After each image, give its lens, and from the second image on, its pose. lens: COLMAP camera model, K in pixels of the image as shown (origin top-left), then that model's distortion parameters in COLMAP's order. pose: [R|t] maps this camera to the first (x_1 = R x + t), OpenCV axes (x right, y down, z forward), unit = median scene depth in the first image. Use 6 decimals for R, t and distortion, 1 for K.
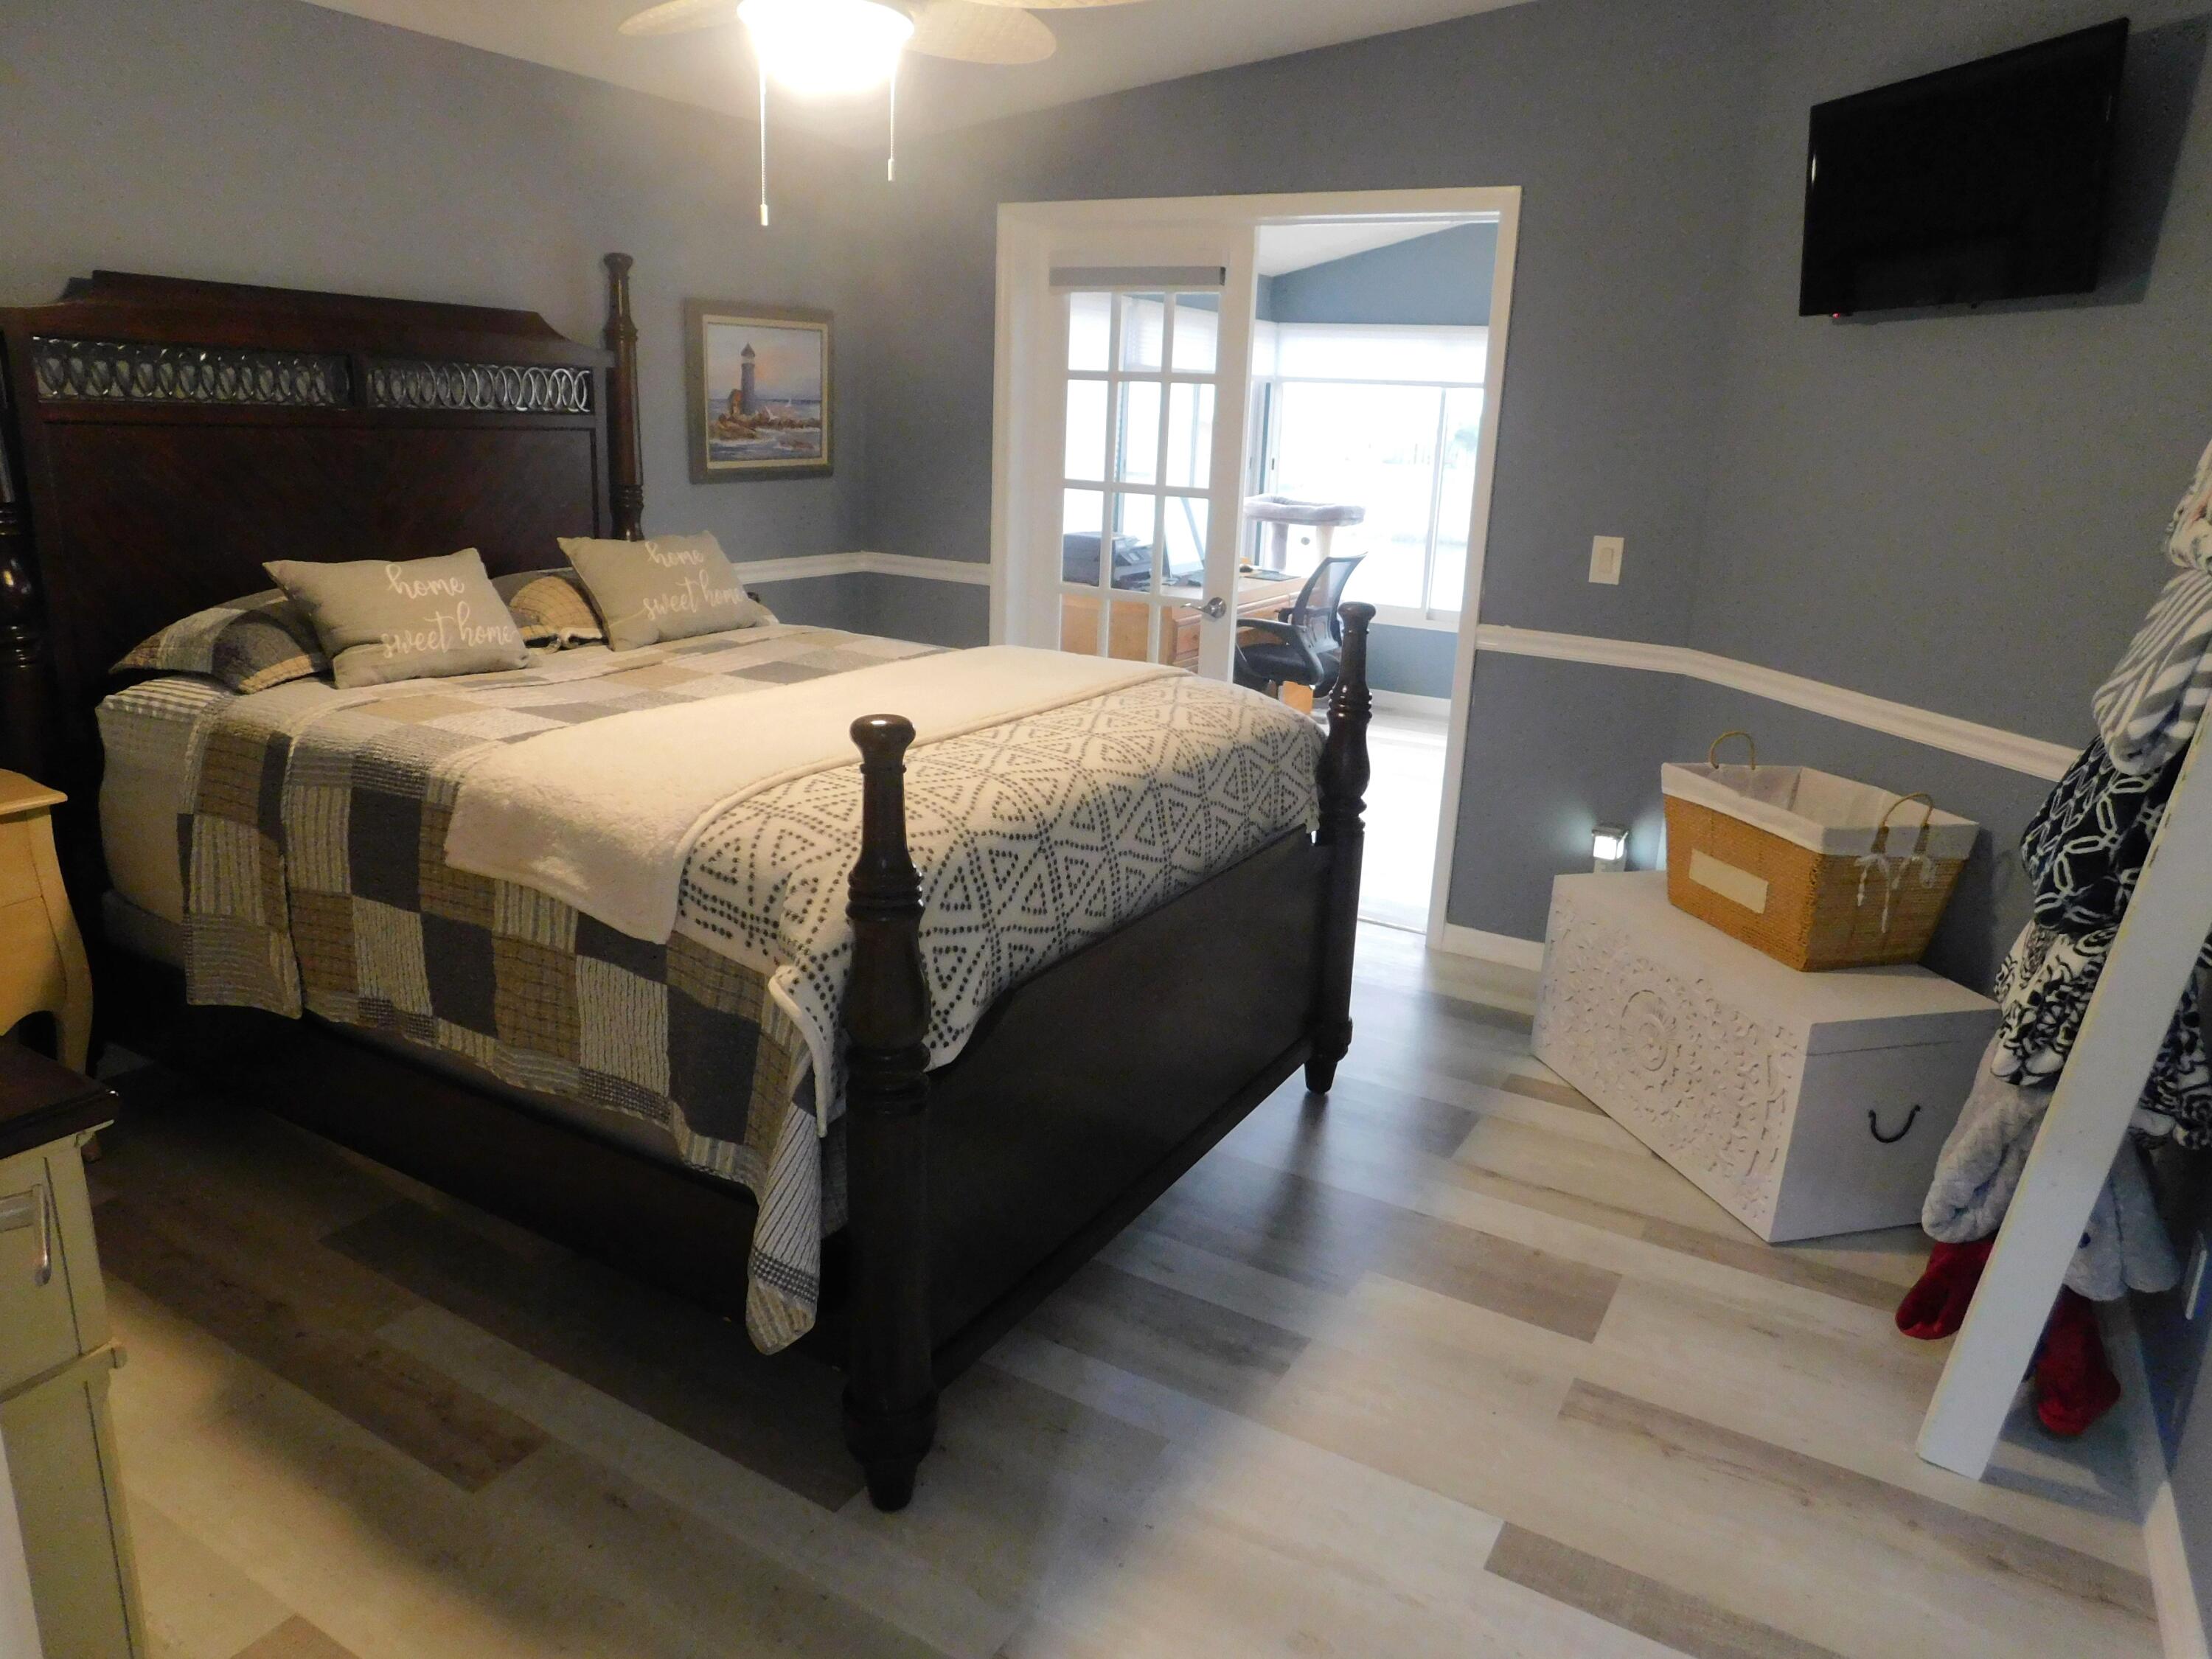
lens RADIAL K [[1446.4, 0, 1114.9], [0, 1446.4, 823.0], [0, 0, 1]] dist [-0.076578, 0.053508]
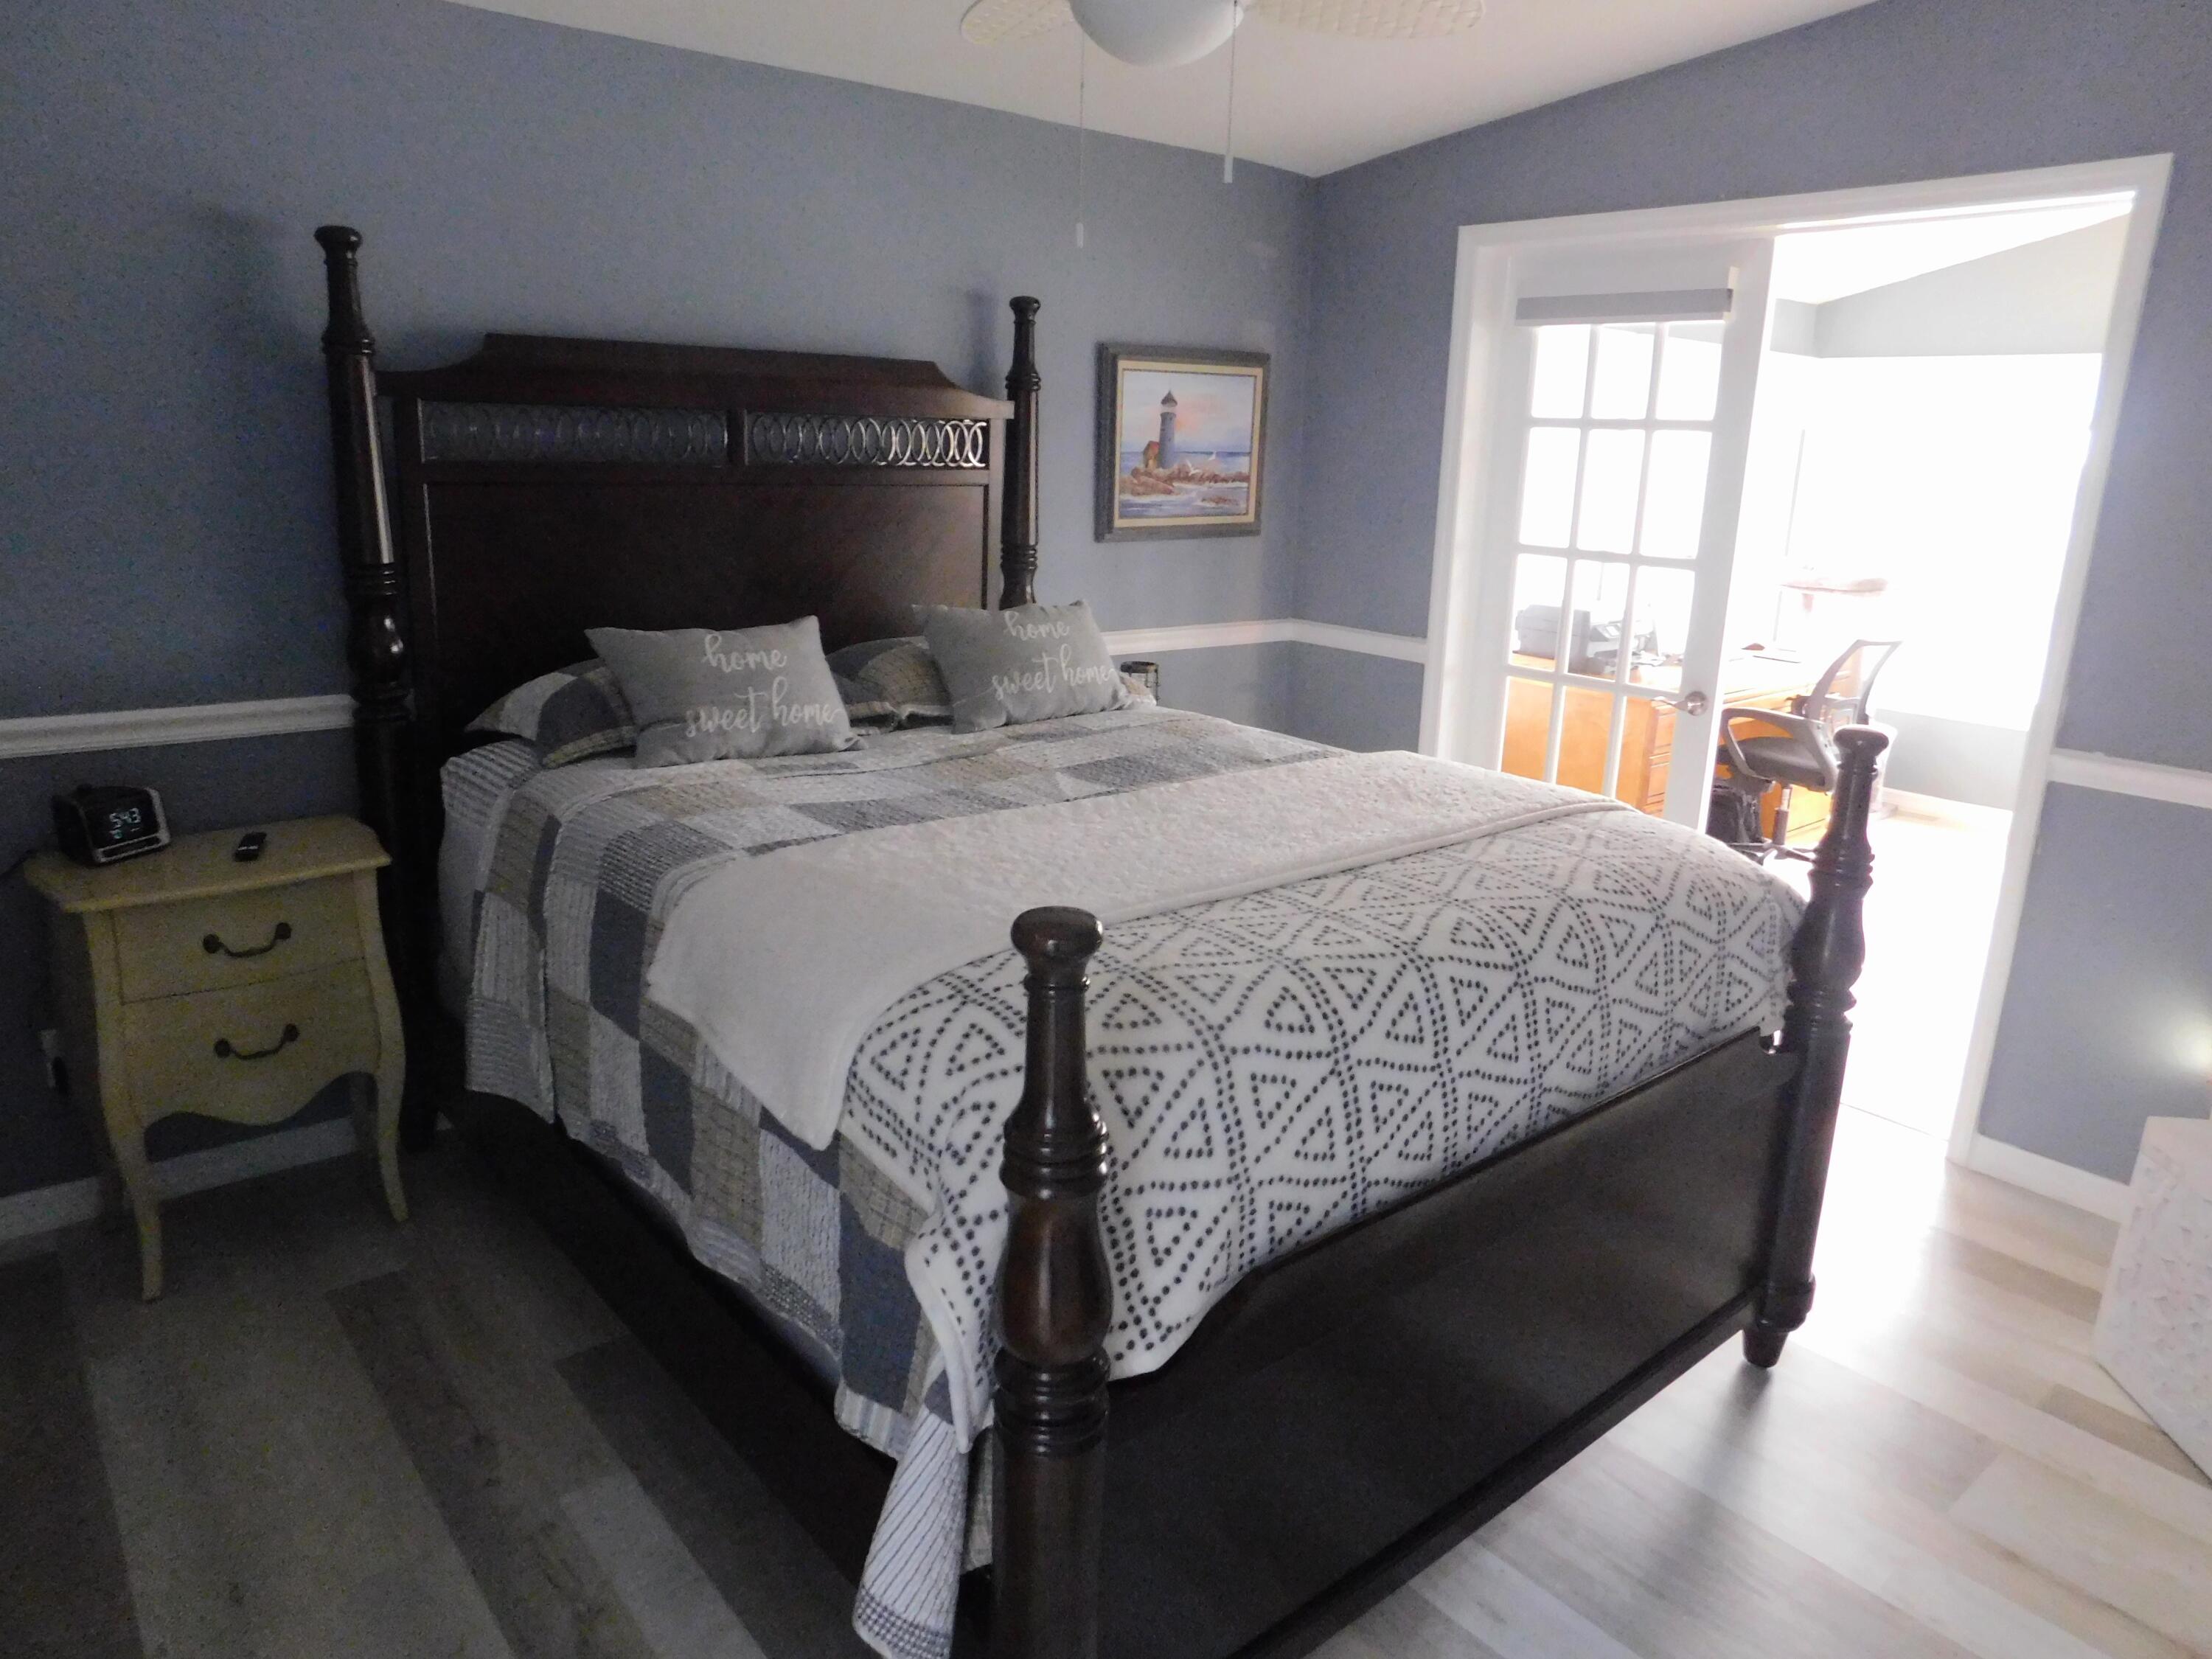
lens RADIAL K [[1446.4, 0, 1114.9], [0, 1446.4, 823.0], [0, 0, 1]] dist [-0.076578, 0.053508]
pose [[0.939332, 0.074702, -0.334775, 0.072214], [-0.084802, 0.996275, -0.015634, -0.078555], [0.332360, 0.043075, 0.942168, 0.245388]]
